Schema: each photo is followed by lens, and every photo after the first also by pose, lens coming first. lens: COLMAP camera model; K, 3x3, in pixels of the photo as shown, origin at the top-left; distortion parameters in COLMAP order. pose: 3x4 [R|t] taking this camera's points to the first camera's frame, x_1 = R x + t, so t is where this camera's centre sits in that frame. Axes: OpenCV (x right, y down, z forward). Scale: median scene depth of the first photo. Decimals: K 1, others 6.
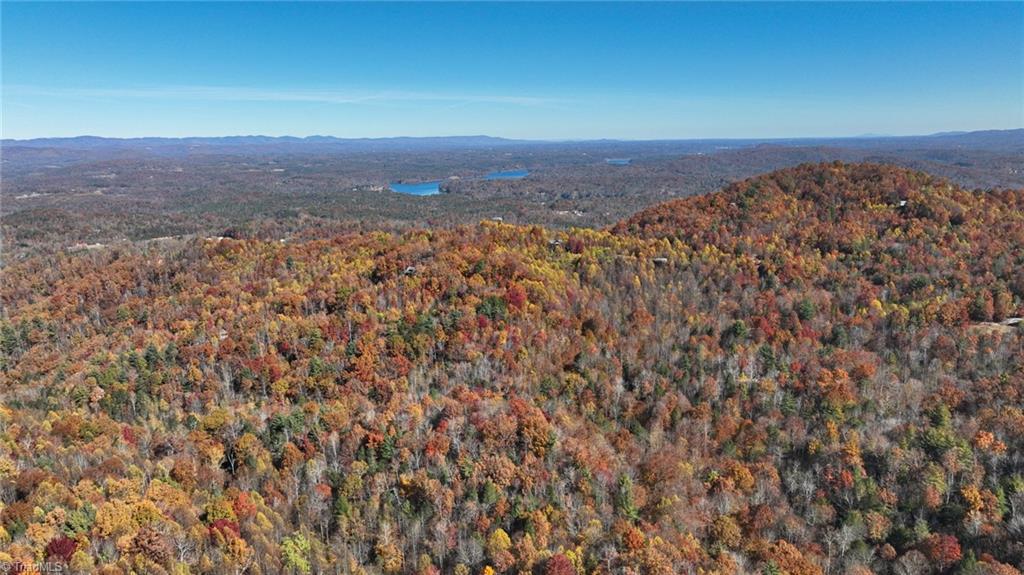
lens RADIAL K [[723.1, 0, 512.9], [0, 723.1, 287.7], [0, 0, 1]] dist [0.007387, 0.009034]
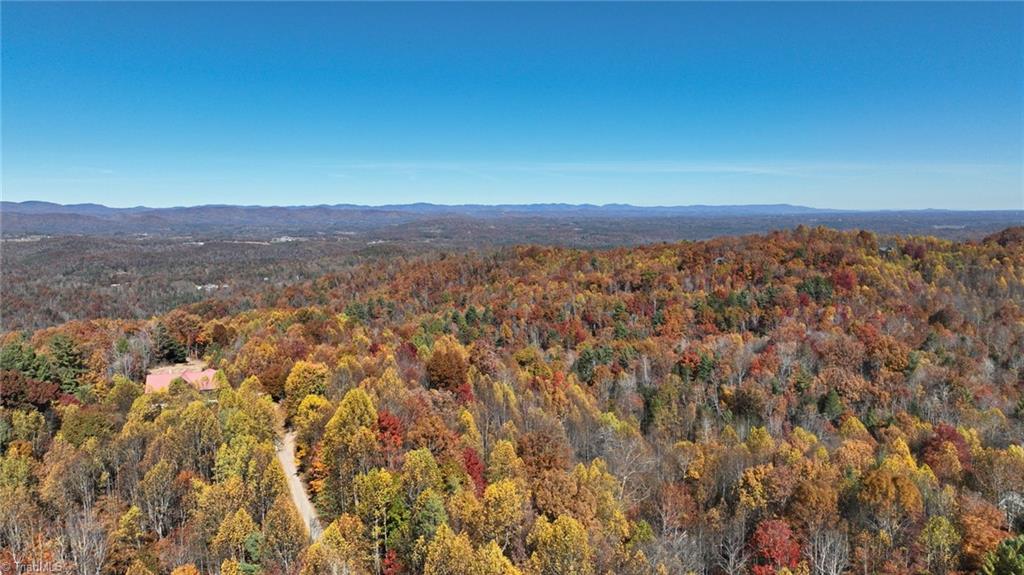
lens RADIAL K [[723.1, 0, 511.8], [0, 723.1, 287.5], [0, 0, 1]] dist [0.007387, 0.009034]
pose [[0.922298, 0.048061, -0.383478, -0.029347], [-0.085534, 0.993016, -0.081263, 0.121674], [0.376895, 0.107749, 0.919968, 0.027572]]
